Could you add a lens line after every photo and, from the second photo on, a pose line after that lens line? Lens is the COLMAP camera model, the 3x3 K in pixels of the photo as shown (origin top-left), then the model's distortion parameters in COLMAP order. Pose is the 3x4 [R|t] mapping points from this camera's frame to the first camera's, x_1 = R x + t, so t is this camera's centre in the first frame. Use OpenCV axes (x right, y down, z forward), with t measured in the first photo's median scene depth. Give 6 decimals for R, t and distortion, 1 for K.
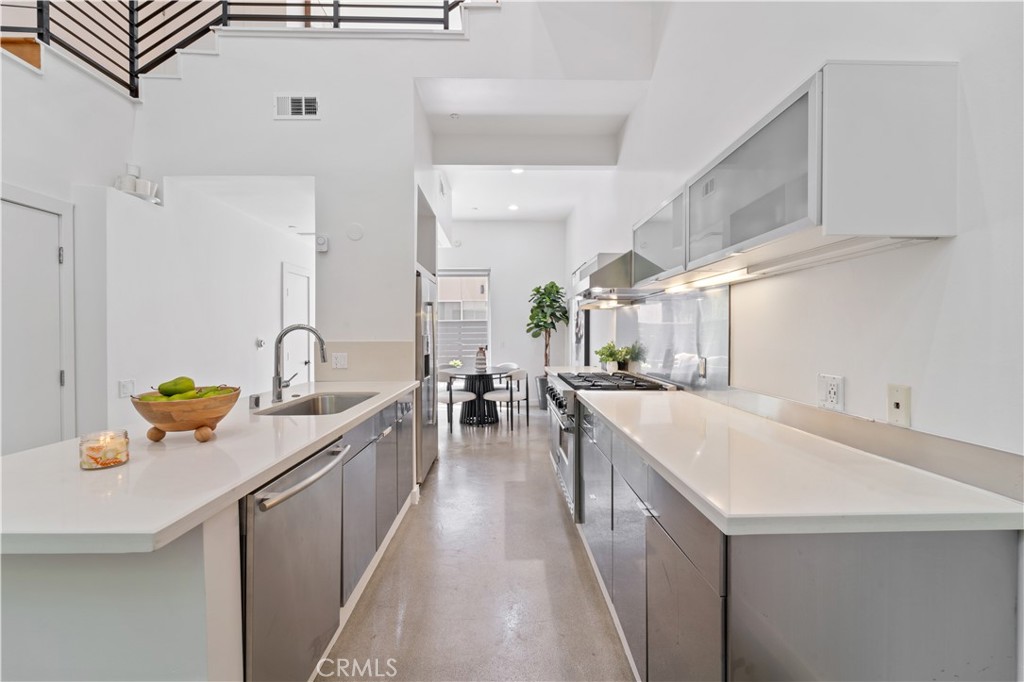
lens RADIAL K [[416.7, 0, 514.4], [0, 416.7, 337.1], [0, 0, 1]] dist [-0.000863, -0.000126]
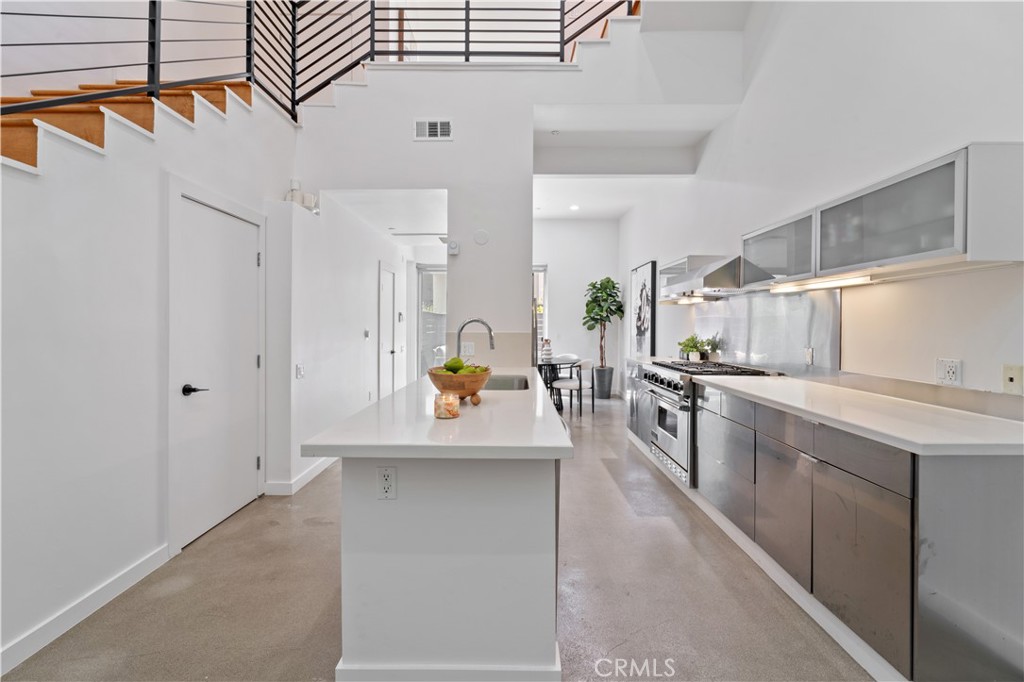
lens RADIAL K [[424.6, 0, 514.3], [0, 424.6, 327.2], [0, 0, 1]] dist [0.000198, -0.000397]
pose [[0.999719, 0.005430, -0.023084, -0.265000], [-0.005572, 0.999966, -0.006053, 0.002448], [0.023051, 0.006180, 0.999715, -0.170912]]
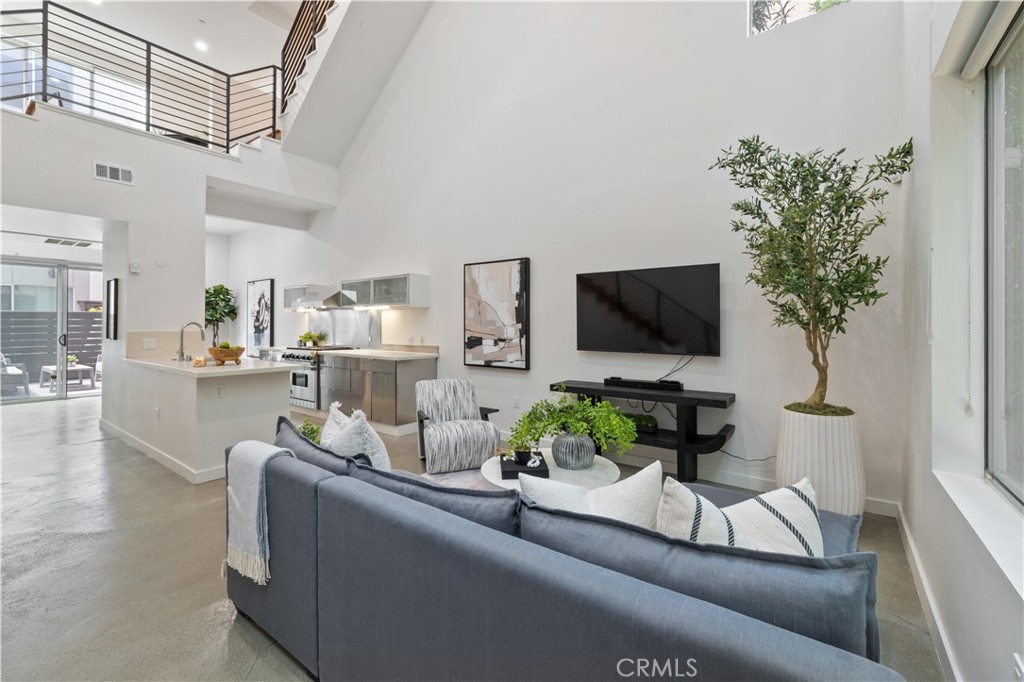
lens RADIAL K [[430.8, 0, 508.3], [0, 430.8, 330.4], [0, 0, 1]] dist [0.001105, -0.000274]
pose [[0.620115, -0.010152, 0.784445, -0.856299], [0.008947, 0.999943, 0.005868, 0.008665], [-0.784460, 0.003379, 0.620171, -1.039948]]
